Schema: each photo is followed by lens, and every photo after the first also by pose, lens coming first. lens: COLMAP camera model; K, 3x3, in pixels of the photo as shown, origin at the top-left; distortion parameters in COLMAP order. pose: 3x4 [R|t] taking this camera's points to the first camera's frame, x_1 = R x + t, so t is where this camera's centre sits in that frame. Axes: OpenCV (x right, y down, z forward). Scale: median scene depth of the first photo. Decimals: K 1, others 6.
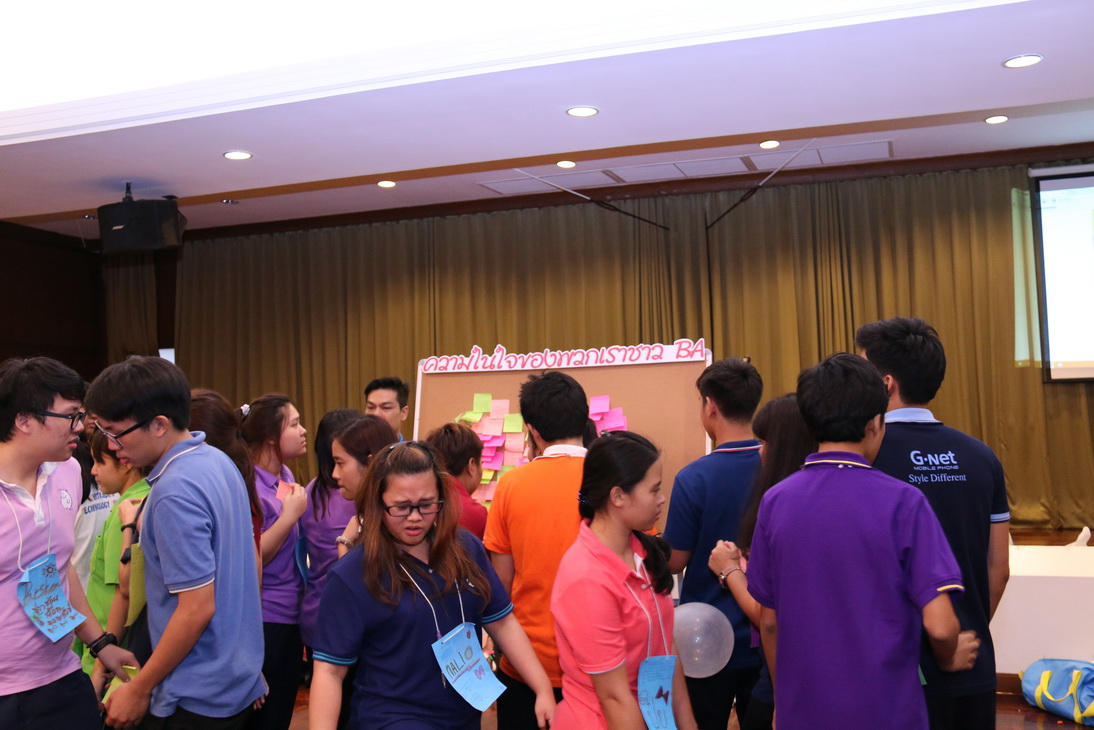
lens RADIAL K [[1005.3, 0, 547.0], [0, 1005.3, 365.0], [0, 0, 1]] dist [-0.096115, 0.002395]
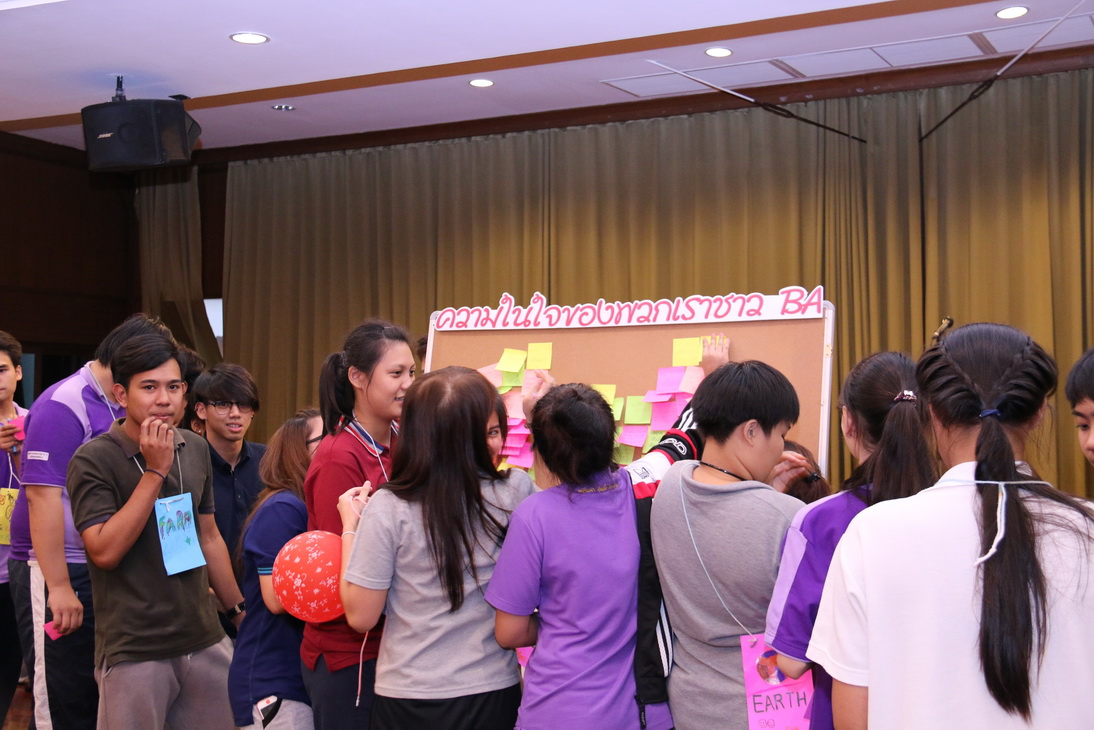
lens RADIAL K [[1294.8, 0, 548.1], [0, 1294.8, 339.3], [0, 0, 1]] dist [0.034789, 0.070455]
pose [[0.987845, 0.017845, -0.154415, 0.045675], [-0.016586, 0.999818, 0.009437, 0.001922], [0.154556, -0.006761, 0.987961, 0.042645]]
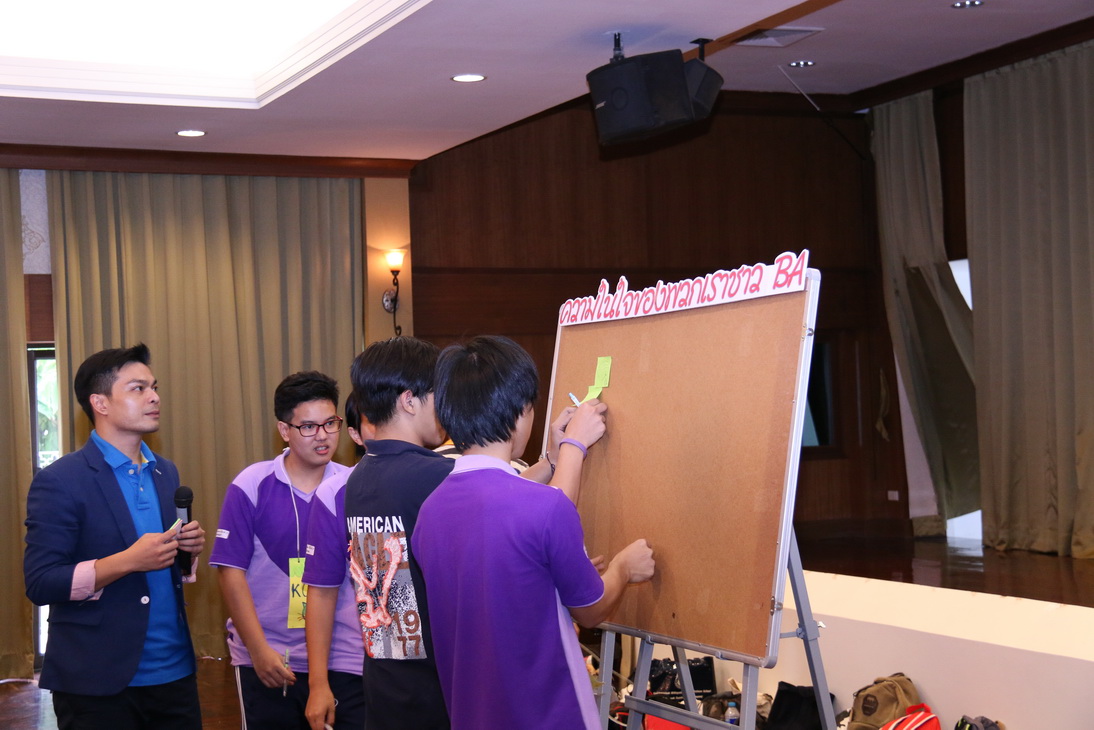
lens RADIAL K [[1751.3, 0, 547.0], [0, 1751.3, 365.0], [0, 0, 1]] dist [-0.001251, 2.263067]
pose [[0.675975, -0.019080, -0.736678, 0.312702], [0.061537, 0.997635, 0.030627, -0.000918], [0.734351, -0.066036, 0.675550, 0.112979]]
